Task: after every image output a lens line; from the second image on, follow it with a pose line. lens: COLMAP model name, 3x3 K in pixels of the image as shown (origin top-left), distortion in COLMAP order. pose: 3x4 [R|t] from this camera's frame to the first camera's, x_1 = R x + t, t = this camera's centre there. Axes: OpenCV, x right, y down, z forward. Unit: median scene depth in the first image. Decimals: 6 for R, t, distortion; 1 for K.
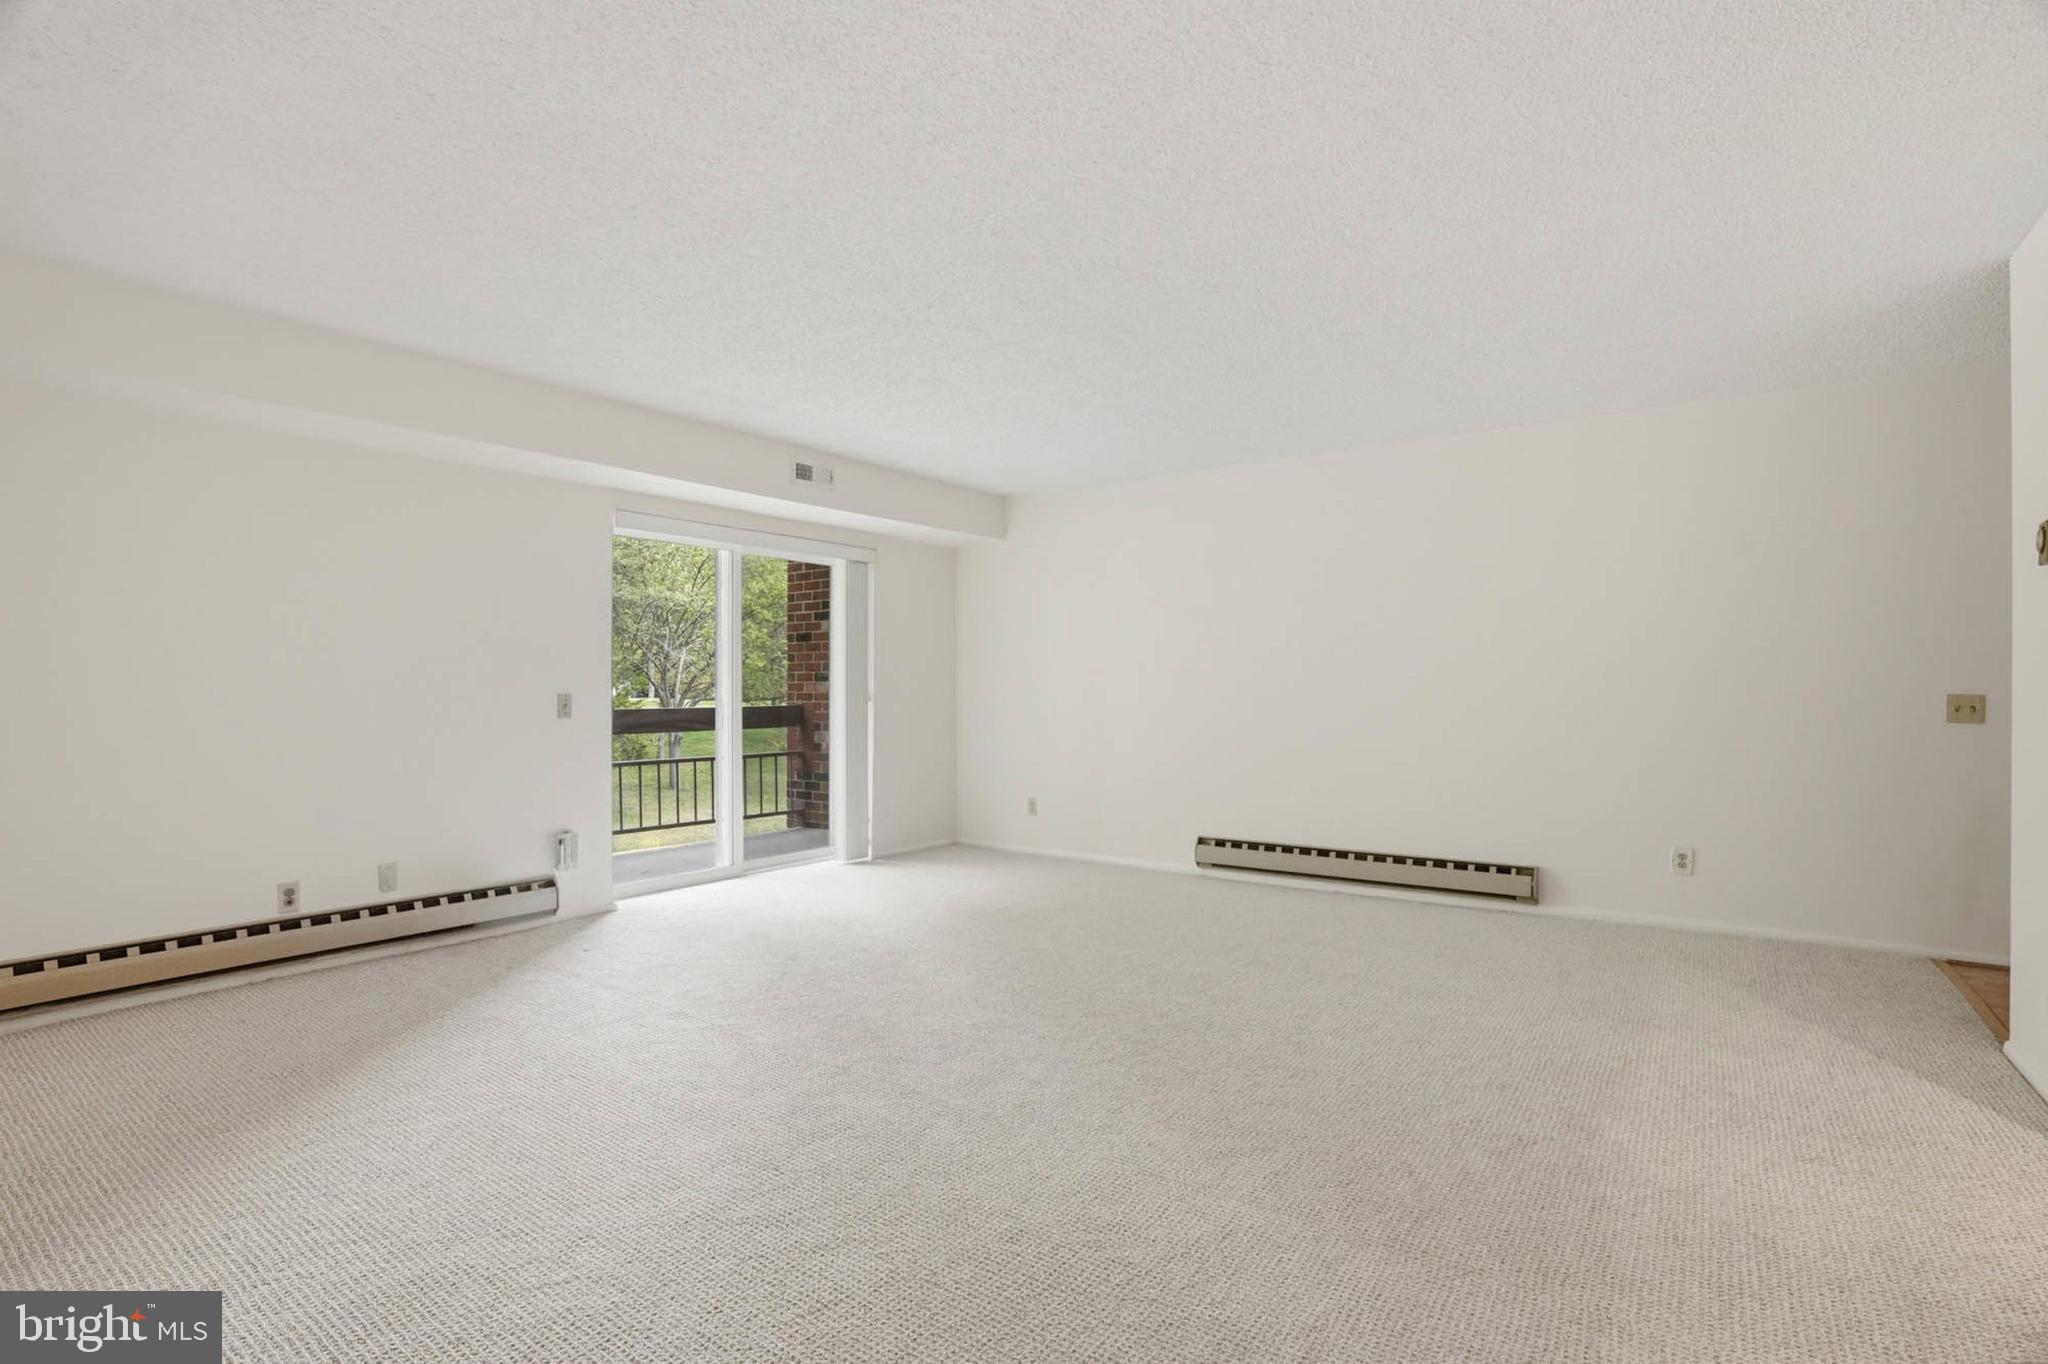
lens RADIAL K [[965.0, 0, 1017.1], [0, 965.0, 680.3], [0, 0, 1]] dist [-0.002962, -0.000384]
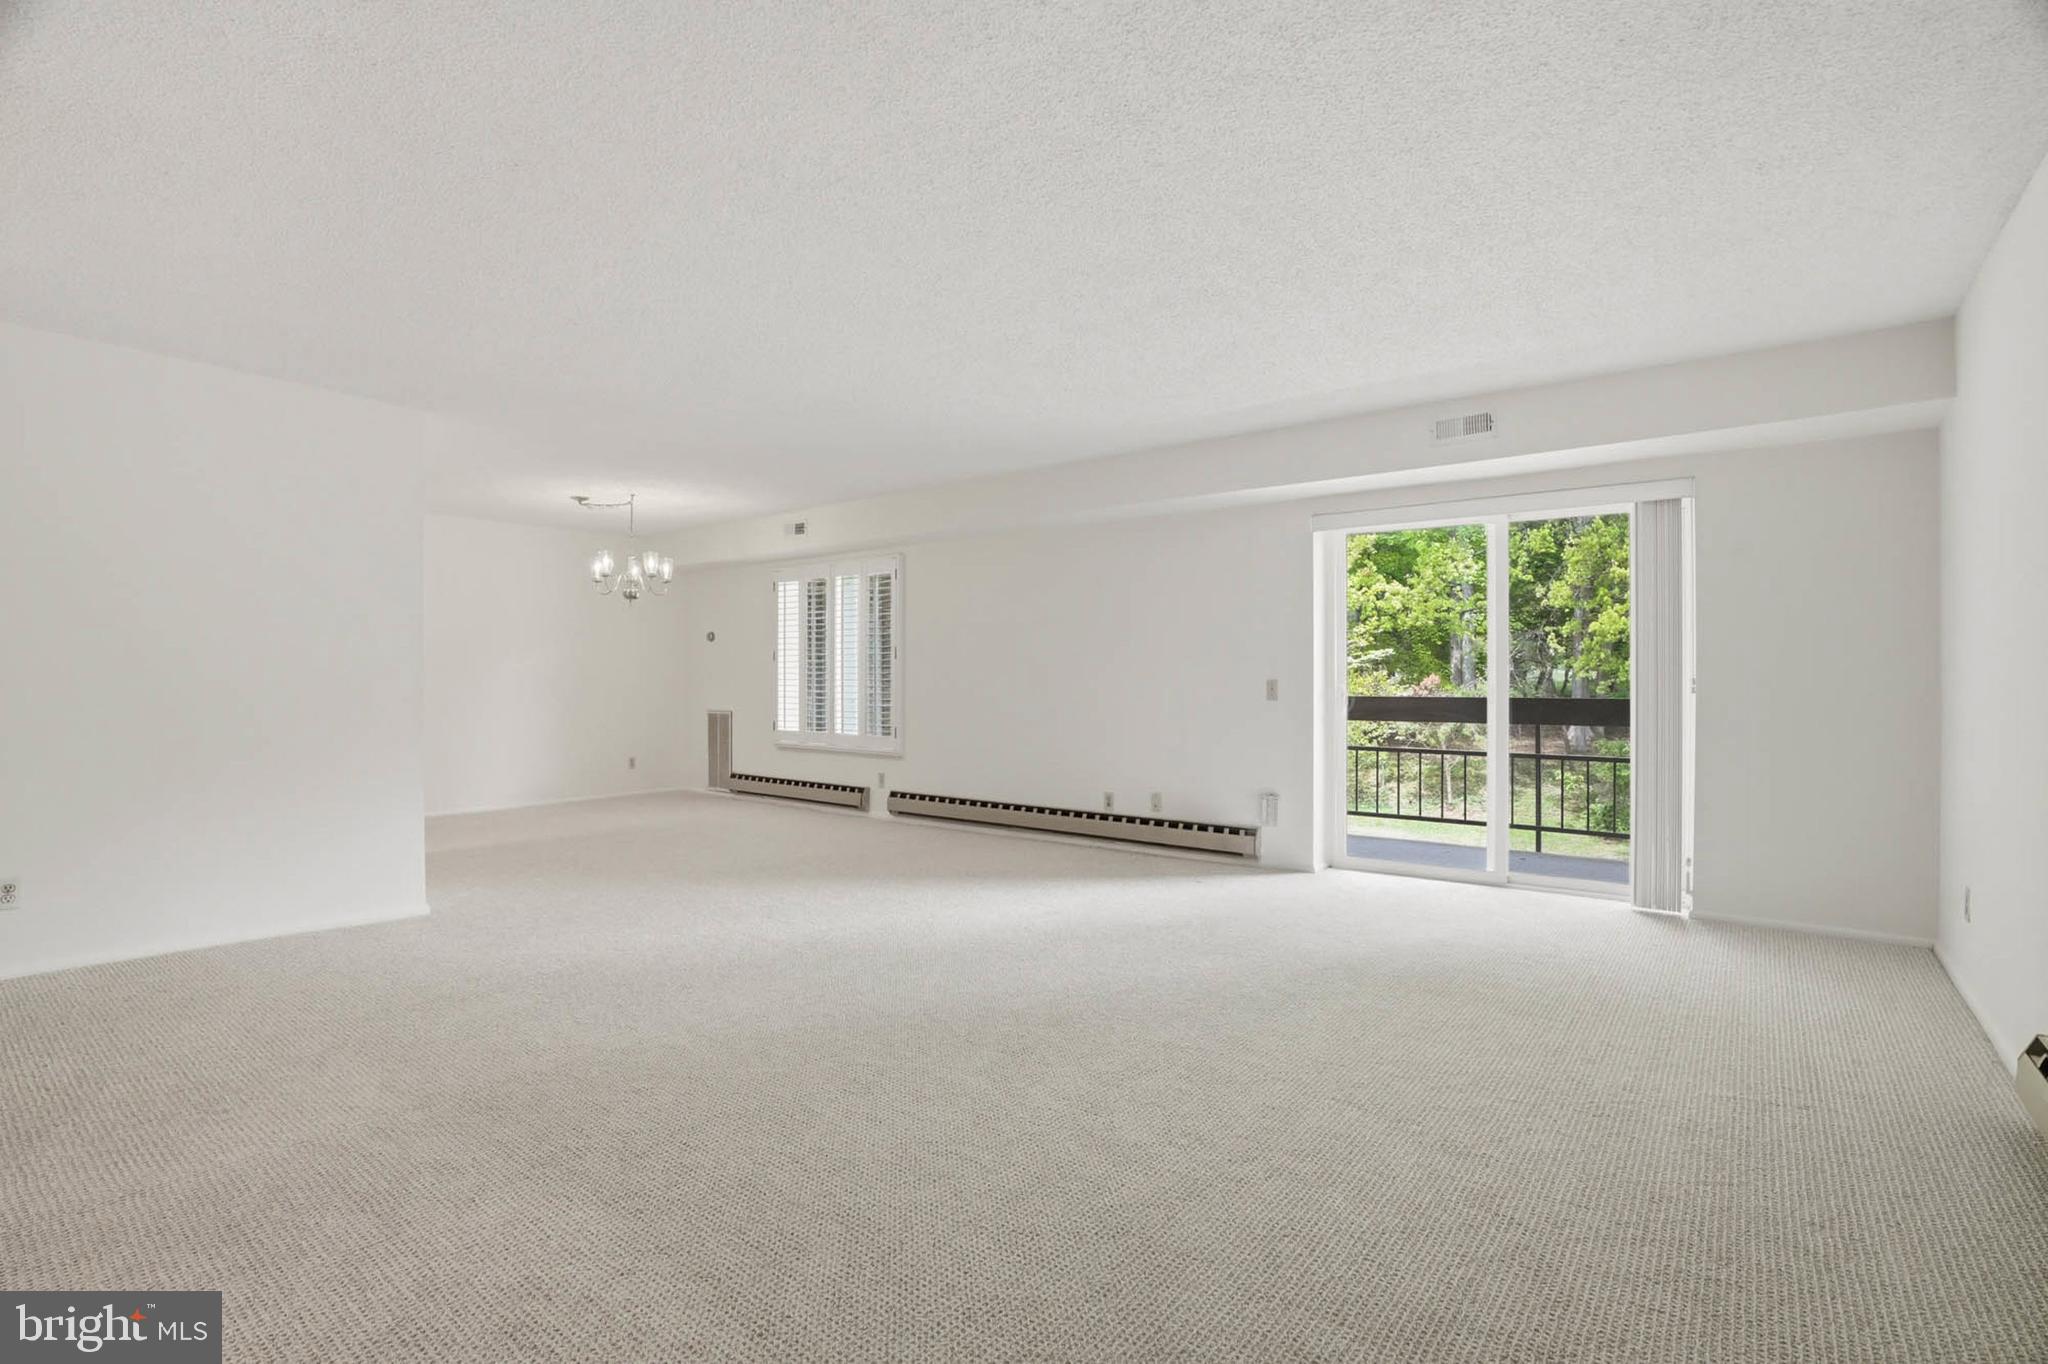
lens RADIAL K [[965.0, 0, 1017.1], [0, 965.0, 680.3], [0, 0, 1]] dist [-0.002962, -0.000384]
pose [[-0.001885, 0.010156, -0.999947, 0.609249], [0.009424, 0.999904, 0.010138, -0.001280], [0.999954, -0.009405, -0.001980, 0.570590]]
